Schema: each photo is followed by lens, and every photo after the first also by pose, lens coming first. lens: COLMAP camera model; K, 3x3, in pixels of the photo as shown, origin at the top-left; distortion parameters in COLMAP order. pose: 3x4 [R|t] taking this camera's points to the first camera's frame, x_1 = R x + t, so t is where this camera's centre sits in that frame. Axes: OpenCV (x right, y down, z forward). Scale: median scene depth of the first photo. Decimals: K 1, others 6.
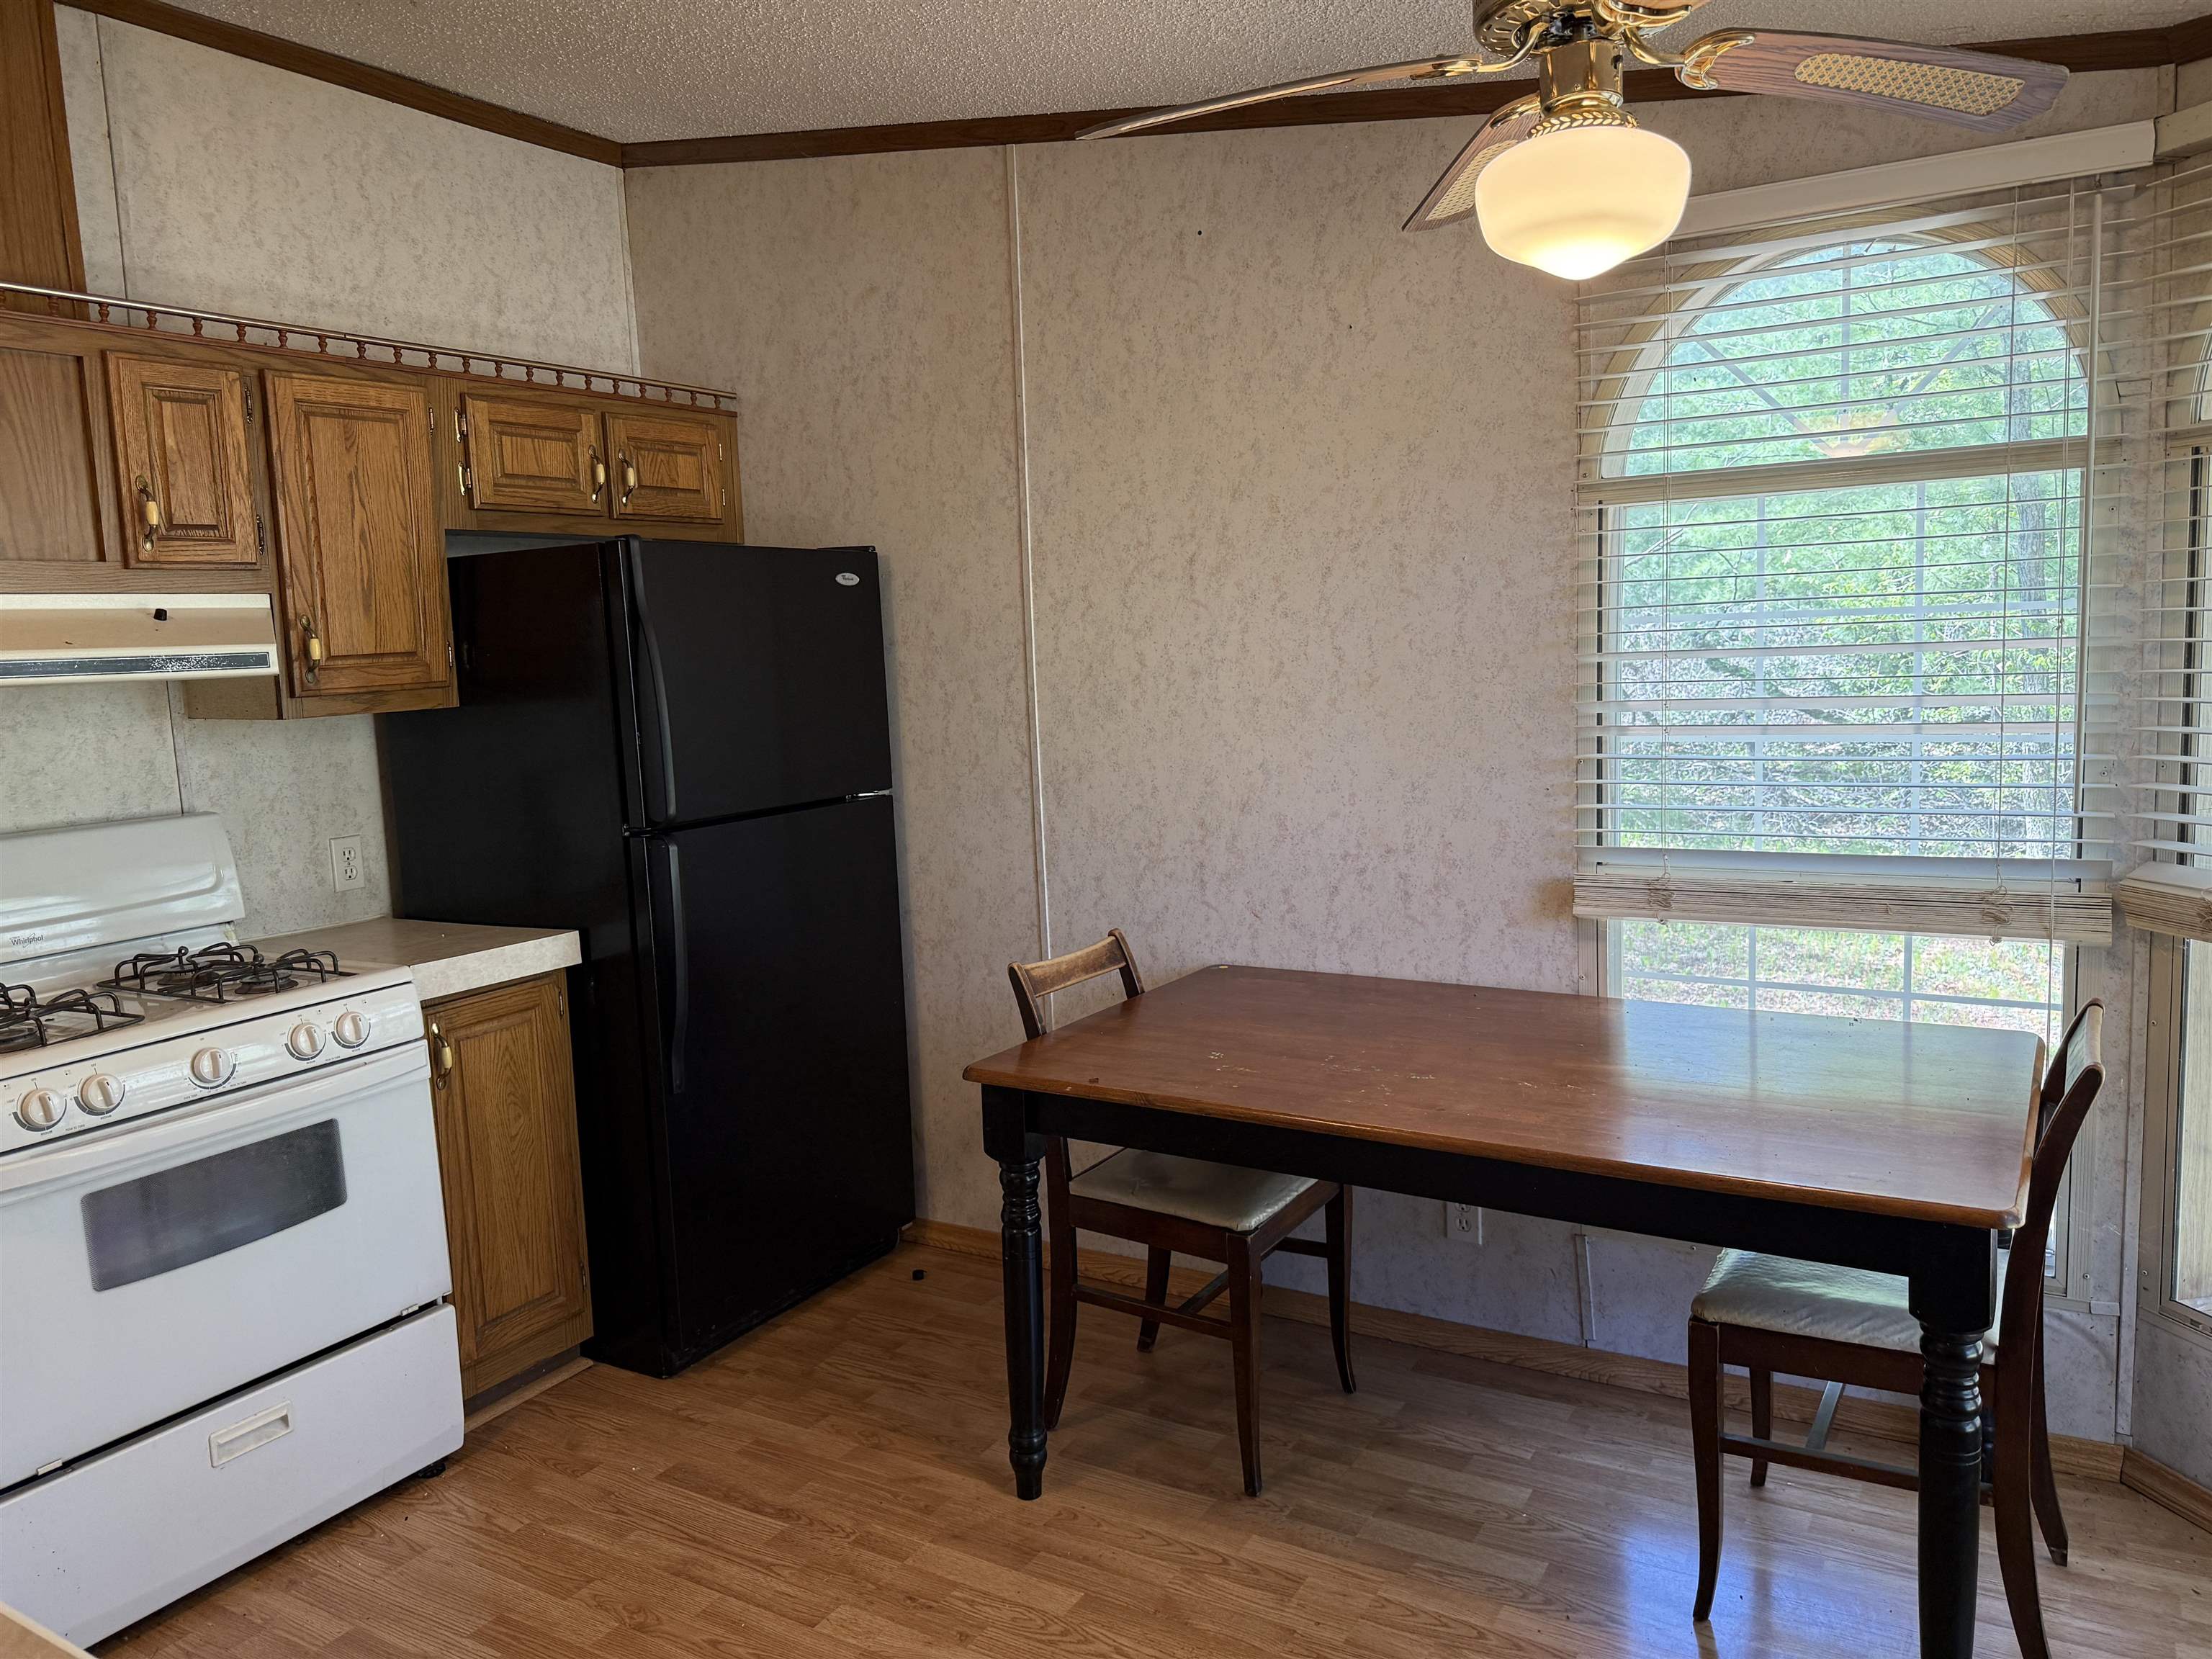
lens RADIAL K [[1600.7, 0, 1106.0], [0, 1600.7, 829.5], [0, 0, 1]] dist [0.040791, -0.064856]
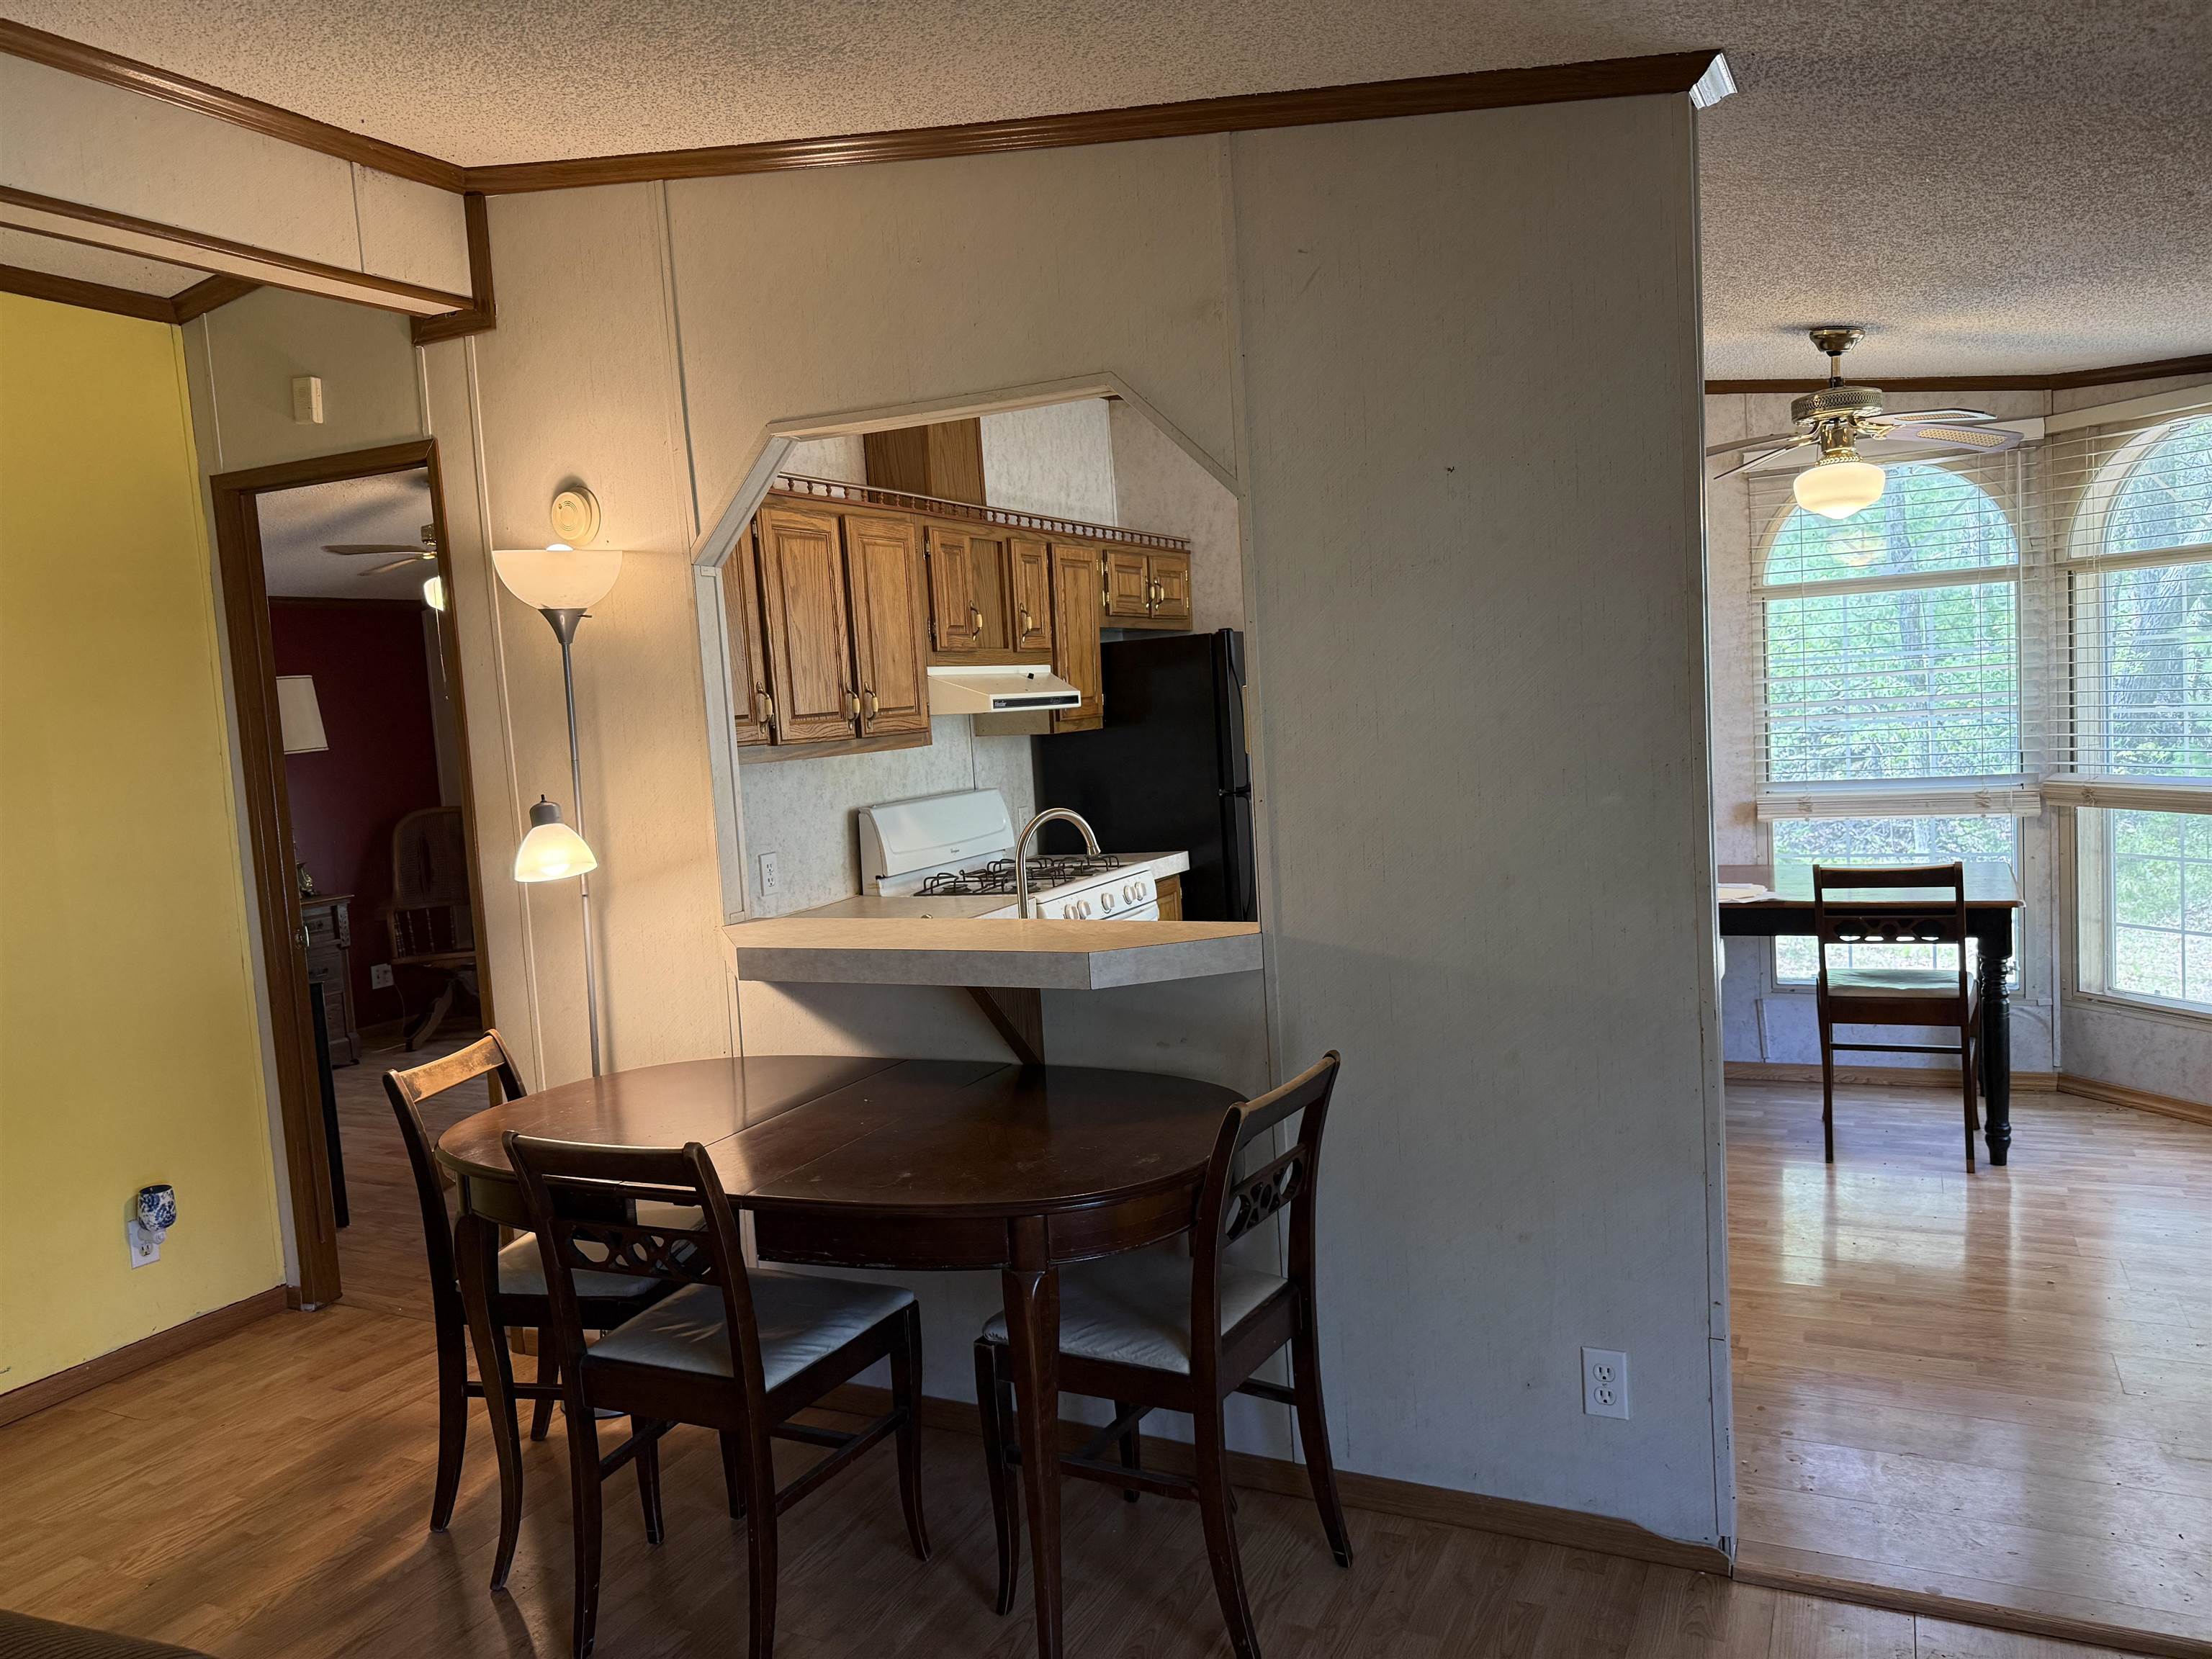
lens RADIAL K [[1572.2, 0, 1101.6], [0, 1572.2, 846.3], [0, 0, 1]] dist [0.100881, -0.180459]
pose [[0.997508, -0.028628, 0.064481, -0.630592], [0.030683, 0.999045, -0.031119, 0.127524], [-0.063529, 0.033020, 0.997434, -0.849990]]
